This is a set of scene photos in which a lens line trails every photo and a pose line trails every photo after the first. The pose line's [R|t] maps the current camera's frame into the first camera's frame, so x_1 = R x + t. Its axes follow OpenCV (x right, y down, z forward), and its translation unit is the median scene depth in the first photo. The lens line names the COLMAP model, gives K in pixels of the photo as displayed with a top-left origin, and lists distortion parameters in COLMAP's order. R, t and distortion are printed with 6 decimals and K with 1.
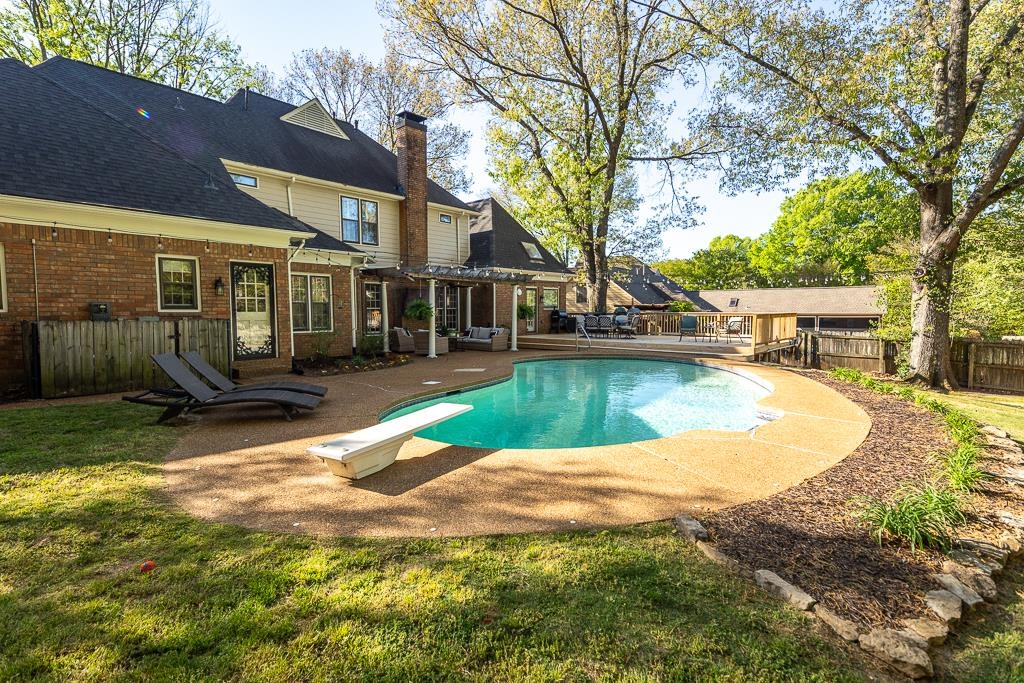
lens RADIAL K [[499.5, 0, 513.4], [0, 499.5, 340.8], [0, 0, 1]] dist [0.049854, -0.018619]
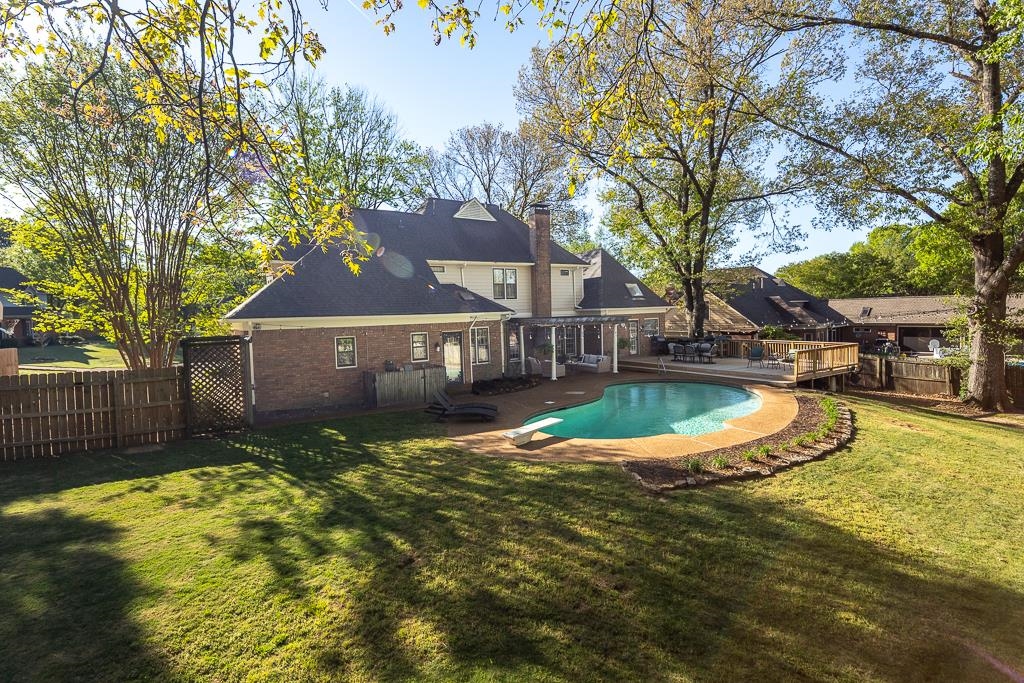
lens RADIAL K [[499.5, 0, 499.2], [0, 499.5, 342.7], [0, 0, 1]] dist [0.049854, -0.018619]
pose [[0.958134, -0.011829, -0.286075, 0.087667], [0.013234, 0.999908, 0.002979, -0.068363], [0.286013, -0.006640, 0.958203, -0.376677]]
